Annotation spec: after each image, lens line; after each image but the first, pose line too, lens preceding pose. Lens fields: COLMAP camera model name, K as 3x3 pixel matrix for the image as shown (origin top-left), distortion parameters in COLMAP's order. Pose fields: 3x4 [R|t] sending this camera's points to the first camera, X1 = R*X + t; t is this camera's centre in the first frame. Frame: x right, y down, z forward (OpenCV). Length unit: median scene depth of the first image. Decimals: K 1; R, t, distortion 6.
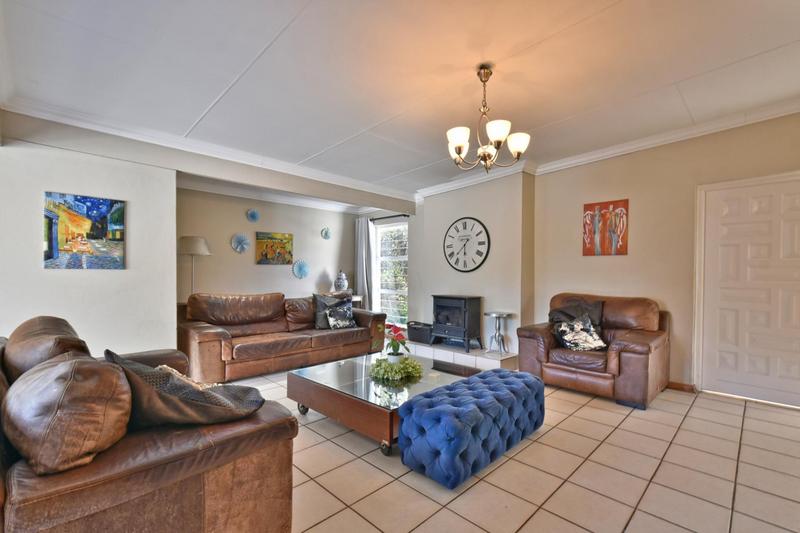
lens RADIAL K [[366.8, 0, 400.6], [0, 366.8, 276.3], [0, 0, 1]] dist [0.003801, -0.000261]
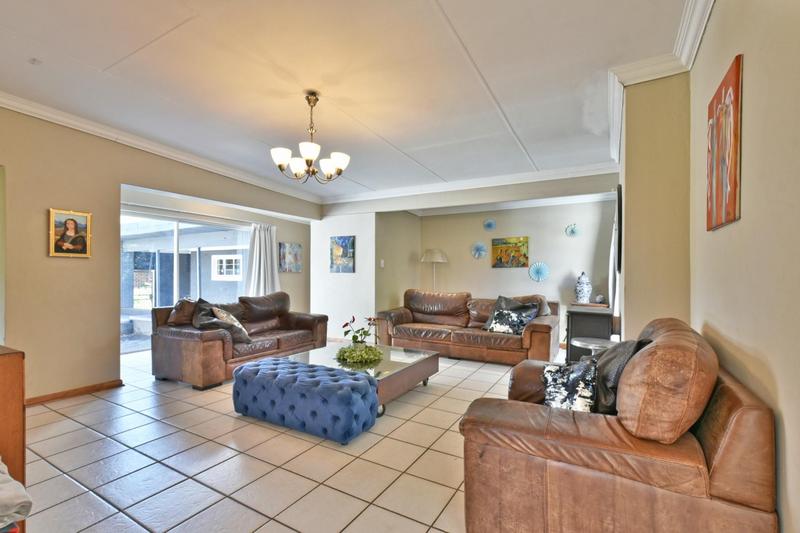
lens RADIAL K [[366.8, 0, 400.6], [0, 366.8, 276.3], [0, 0, 1]] dist [0.003801, -0.000261]
pose [[0.249497, 0.005543, -0.968360, 0.969373], [-0.013407, 0.999908, 0.002270, -0.007912], [0.968283, 0.012416, 0.249548, 0.685759]]
